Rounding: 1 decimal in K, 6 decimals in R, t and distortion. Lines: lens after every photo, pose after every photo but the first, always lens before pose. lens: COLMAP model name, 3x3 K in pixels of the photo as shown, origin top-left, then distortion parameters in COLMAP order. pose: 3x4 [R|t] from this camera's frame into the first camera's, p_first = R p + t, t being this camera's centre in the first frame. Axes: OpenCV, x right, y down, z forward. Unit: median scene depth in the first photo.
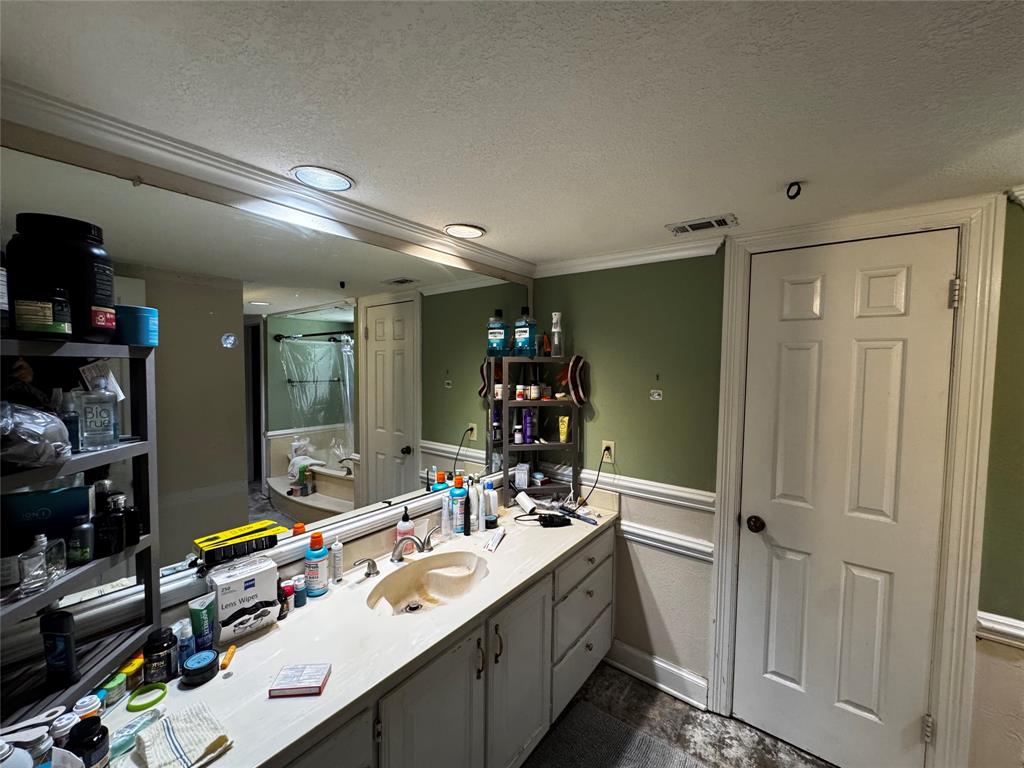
lens RADIAL K [[410.3, 0, 513.4], [0, 410.3, 381.2], [0, 0, 1]] dist [-0.001665, 0.000043]
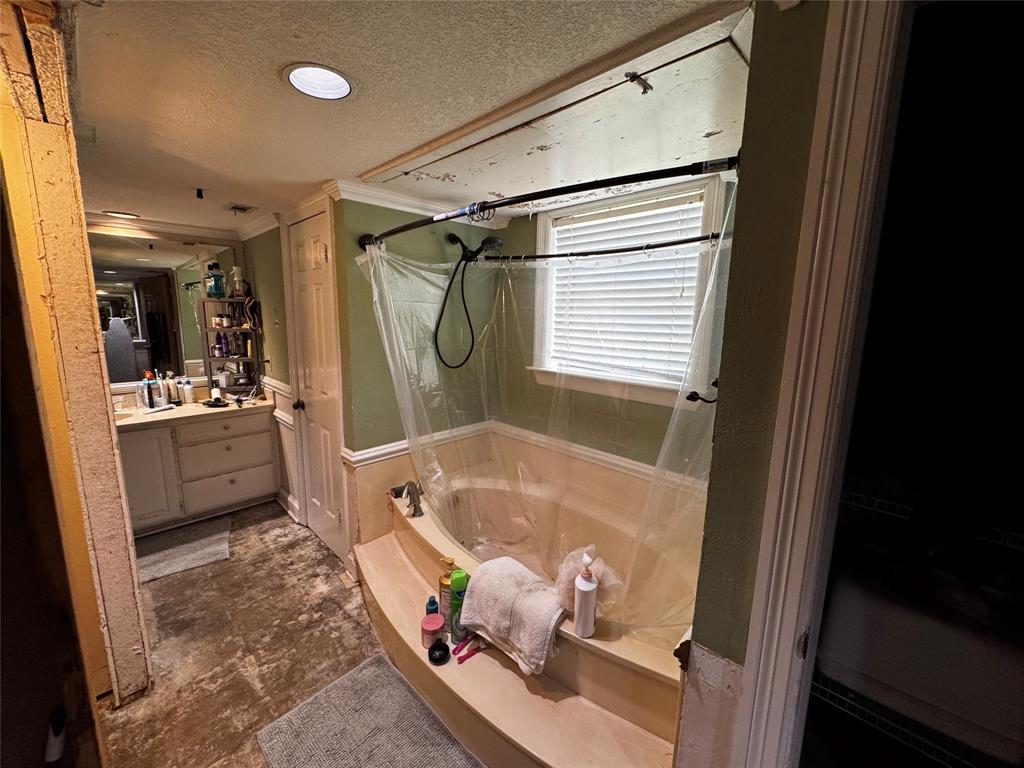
lens RADIAL K [[410.3, 0, 513.4], [0, 410.3, 381.2], [0, 0, 1]] dist [-0.001665, 0.000043]
pose [[0.992838, 0.024664, -0.116896, 1.439604], [-0.010532, 0.992718, 0.120003, 0.061011], [0.119005, -0.117913, 0.985867, -0.388253]]
